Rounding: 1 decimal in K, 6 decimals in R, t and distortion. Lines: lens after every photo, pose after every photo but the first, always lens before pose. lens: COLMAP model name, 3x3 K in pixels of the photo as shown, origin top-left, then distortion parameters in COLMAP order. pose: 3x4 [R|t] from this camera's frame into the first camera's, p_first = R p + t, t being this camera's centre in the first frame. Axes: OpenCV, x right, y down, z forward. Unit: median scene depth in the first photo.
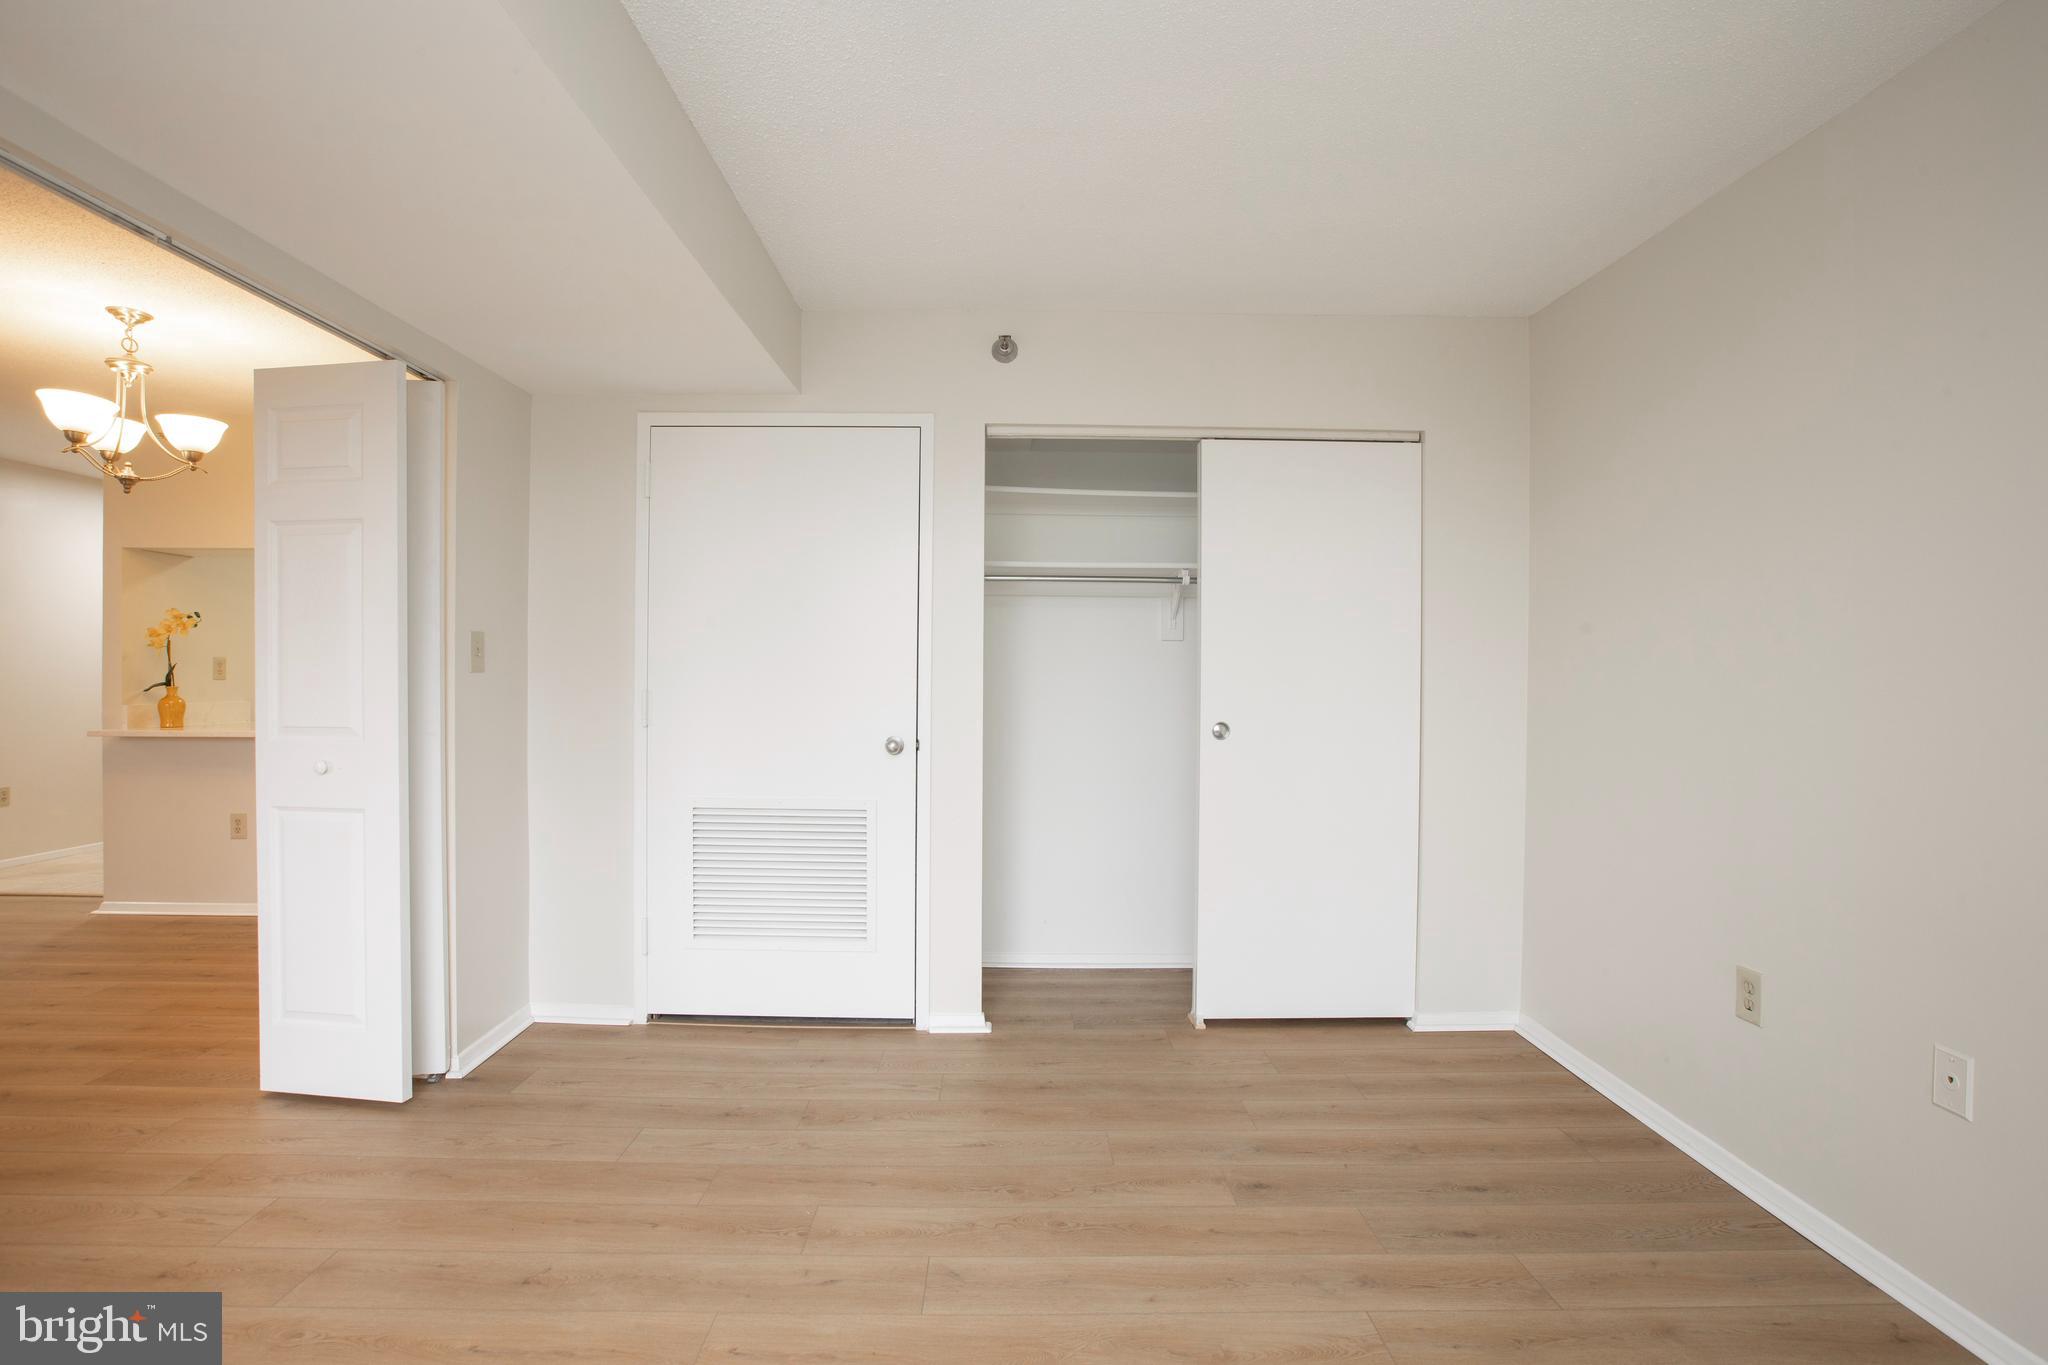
lens RADIAL K [[937.0, 0, 1024.0], [0, 937.0, 682.5], [0, 0, 1]] dist [-0.057125, 0.022354]
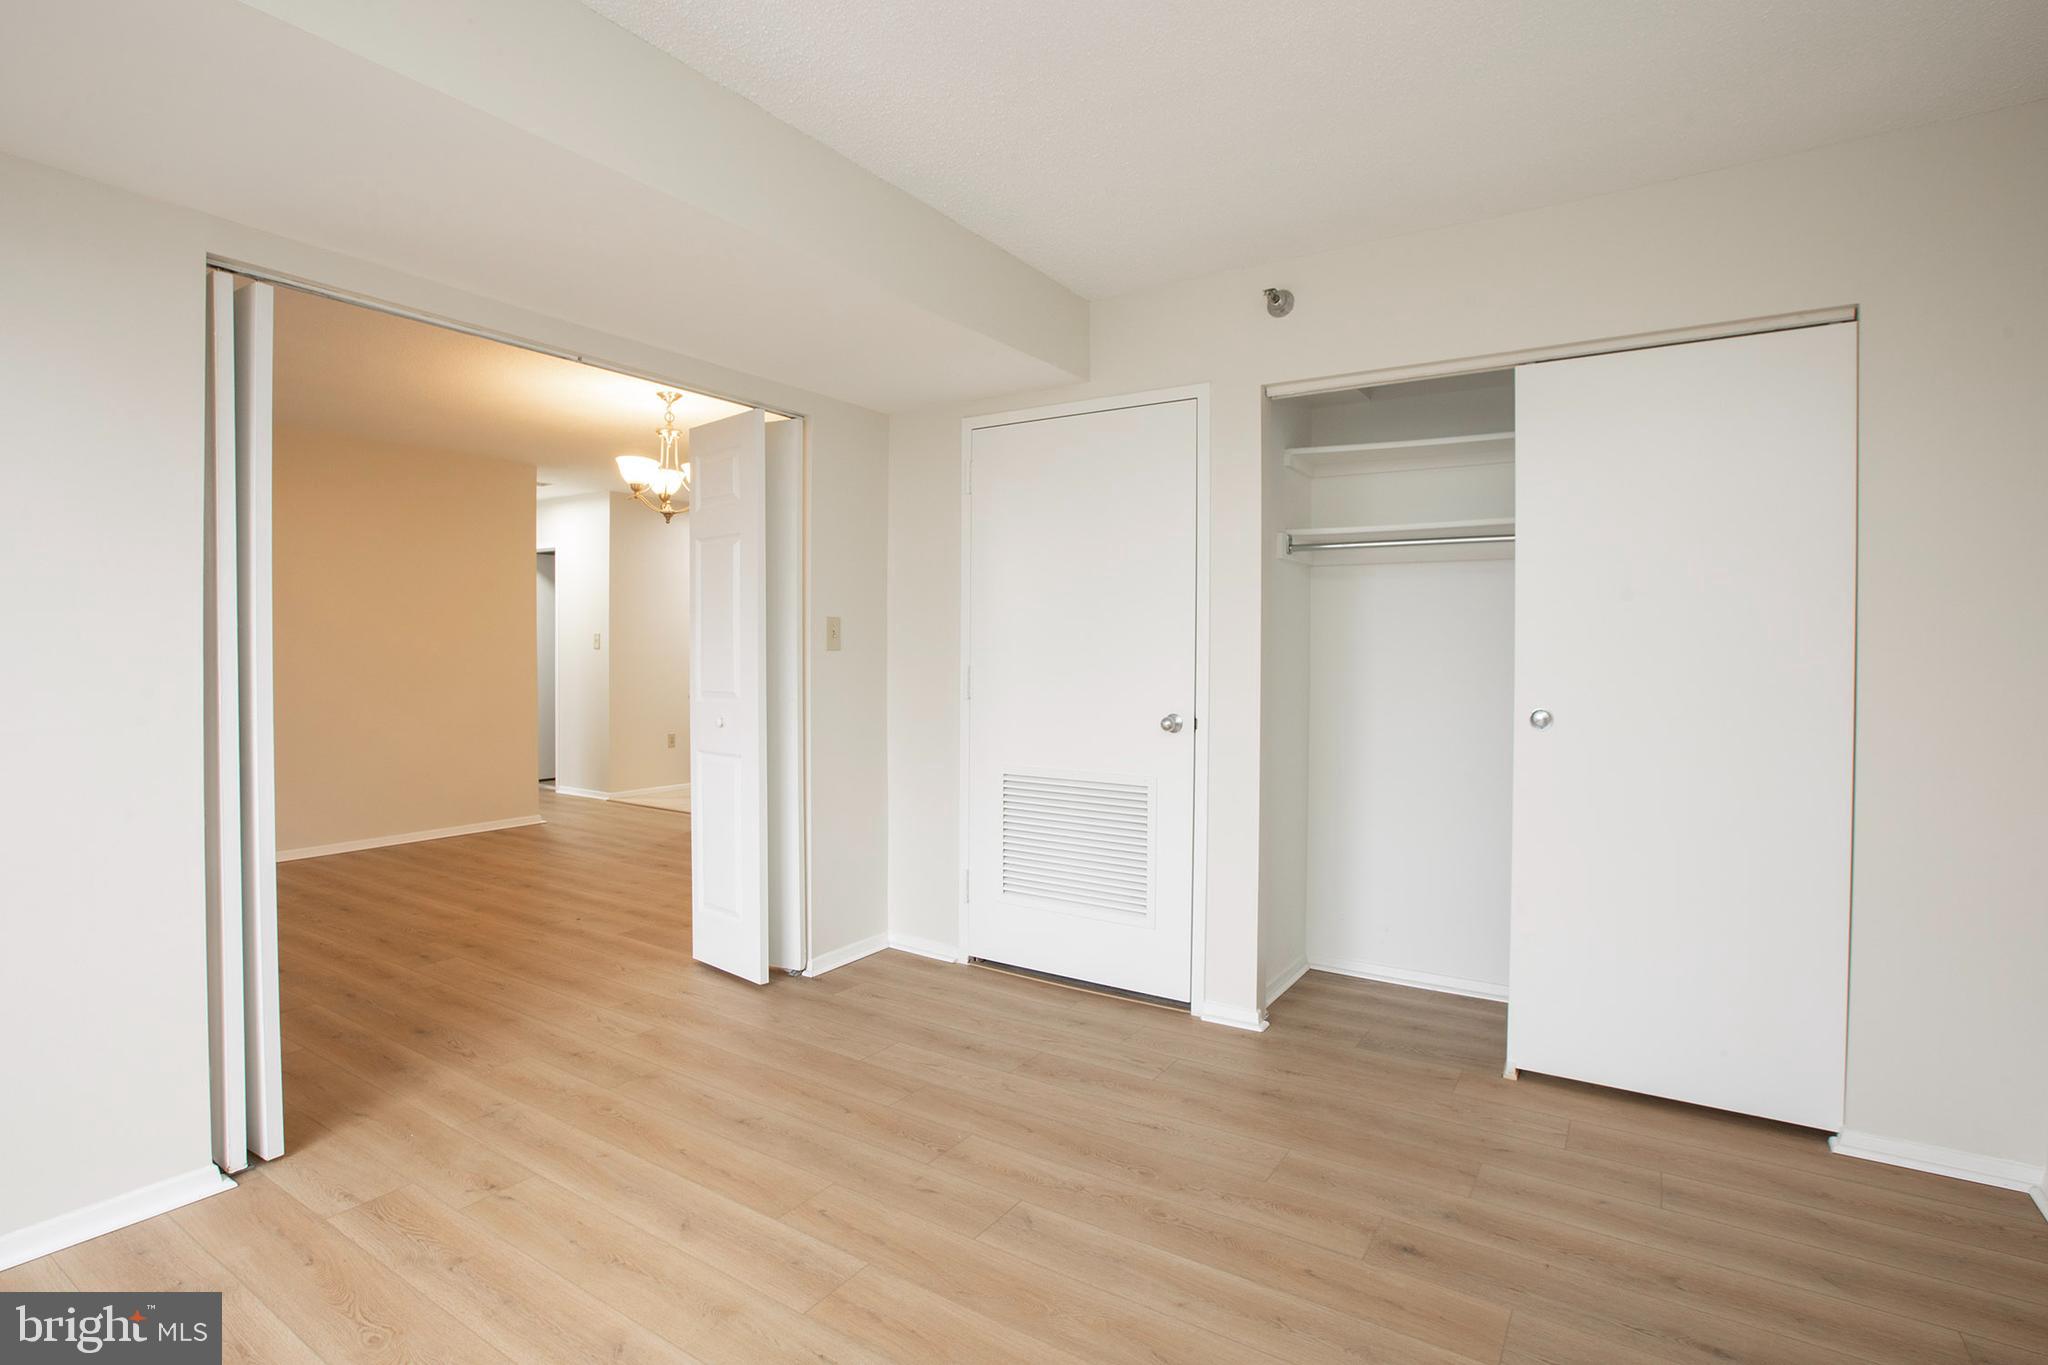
lens RADIAL K [[998.8, 0, 1027.9], [0, 998.8, 666.1], [0, 0, 1]] dist [-0.063393, 0.026892]
pose [[0.831199, 0.005185, -0.555951, 0.338943], [-0.003361, 0.999985, 0.004301, 0.002867], [0.555965, -0.001706, 0.831204, 0.040752]]
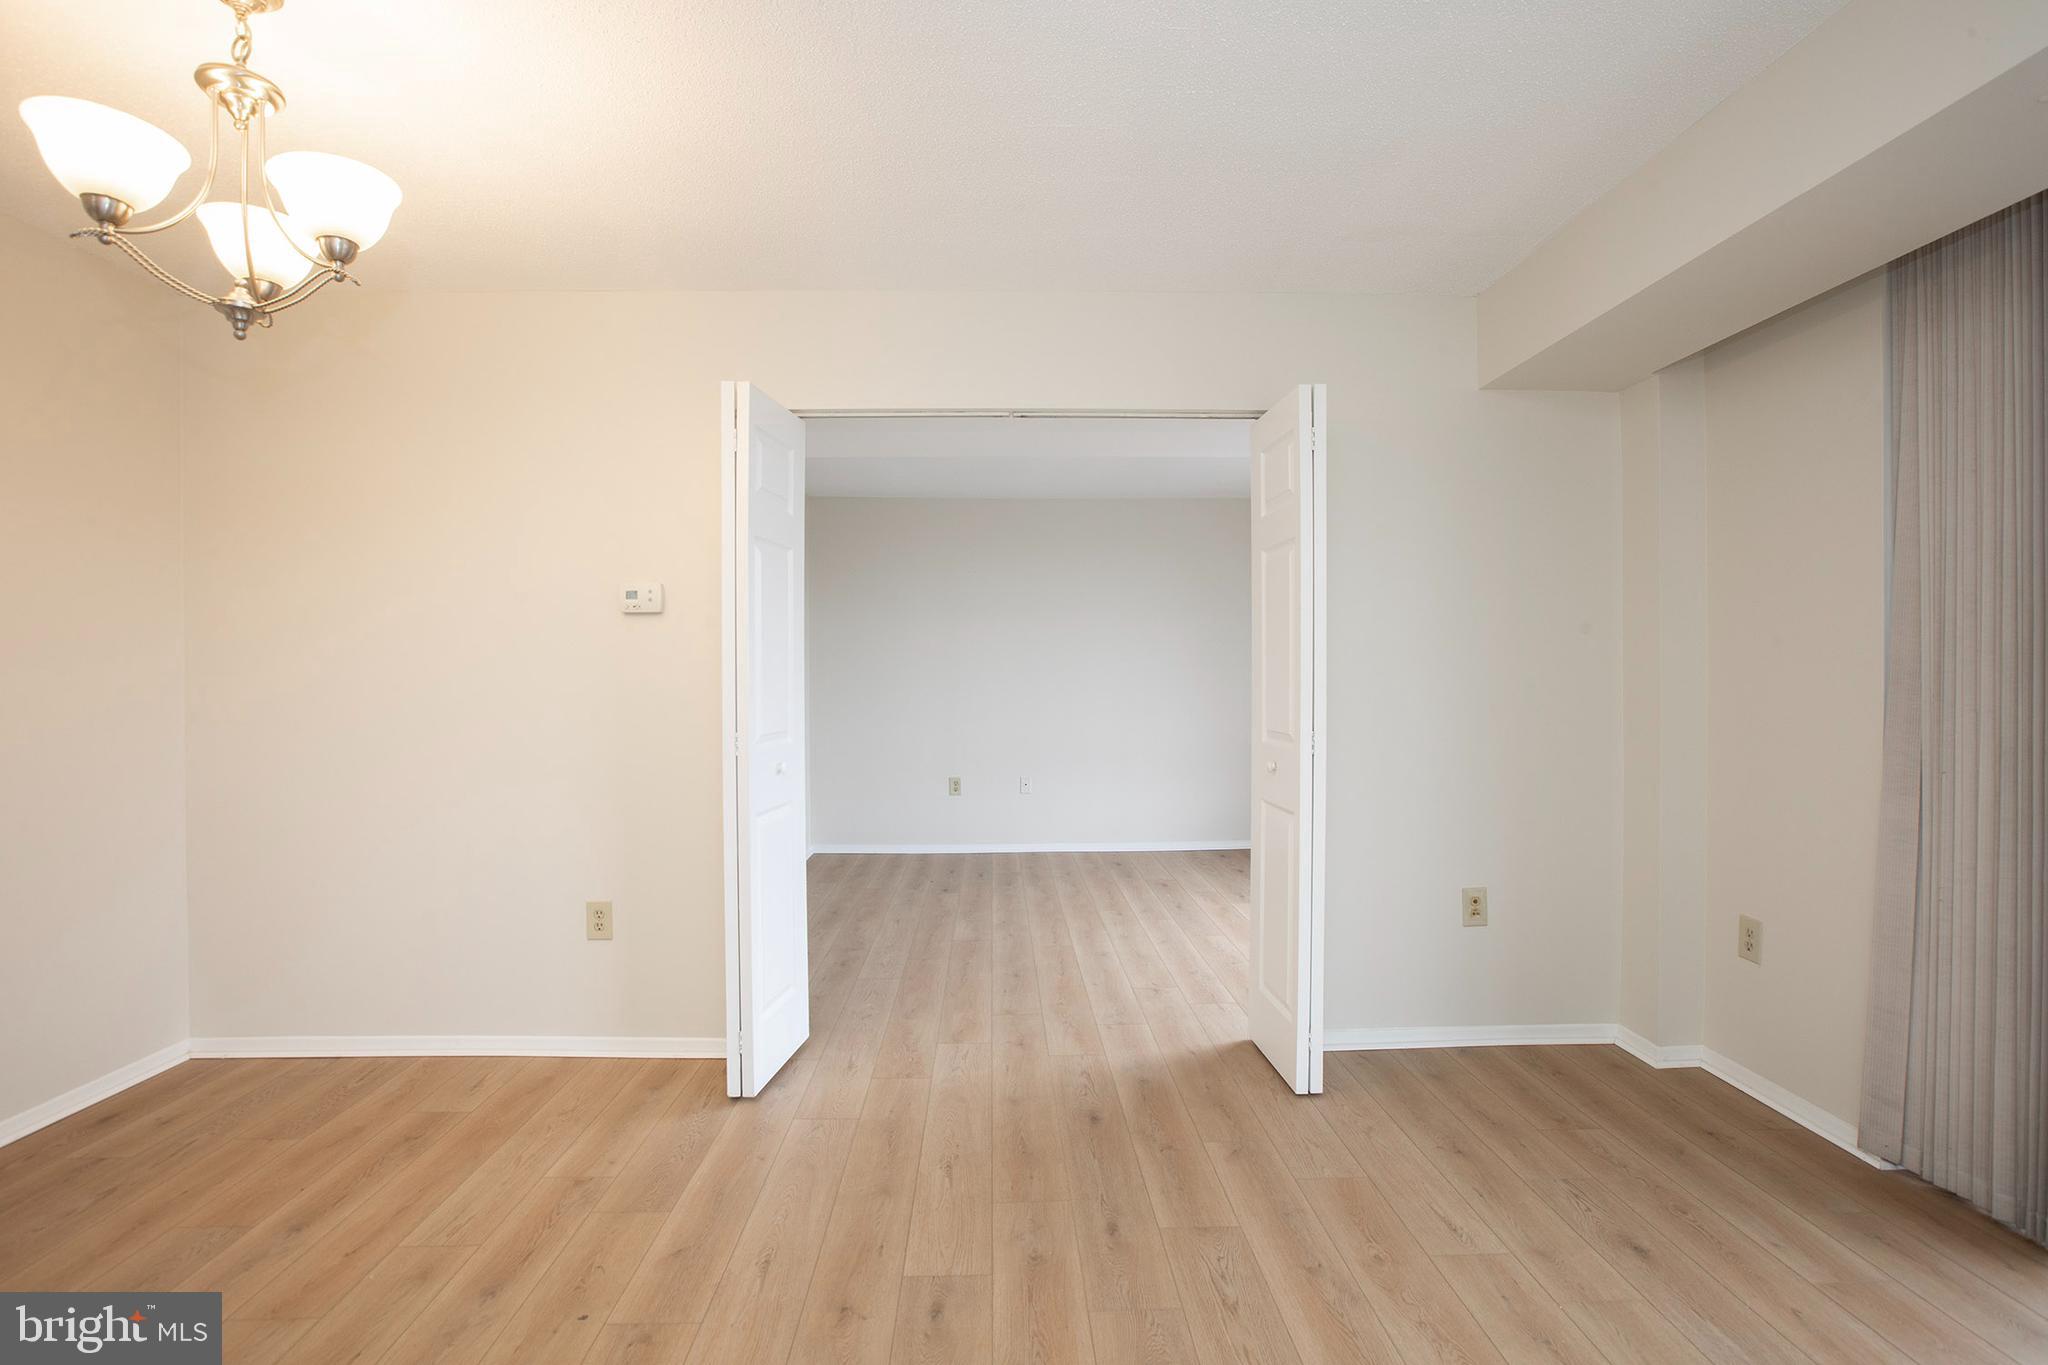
lens RADIAL K [[937.0, 0, 1024.0], [0, 937.0, 682.5], [0, 0, 1]] dist [-0.057125, 0.022354]
pose [[-0.012715, -0.016041, 0.999790, -1.592468], [0.009653, 0.999823, 0.016164, -0.022945], [-0.999873, 0.009856, -0.012558, 0.603062]]
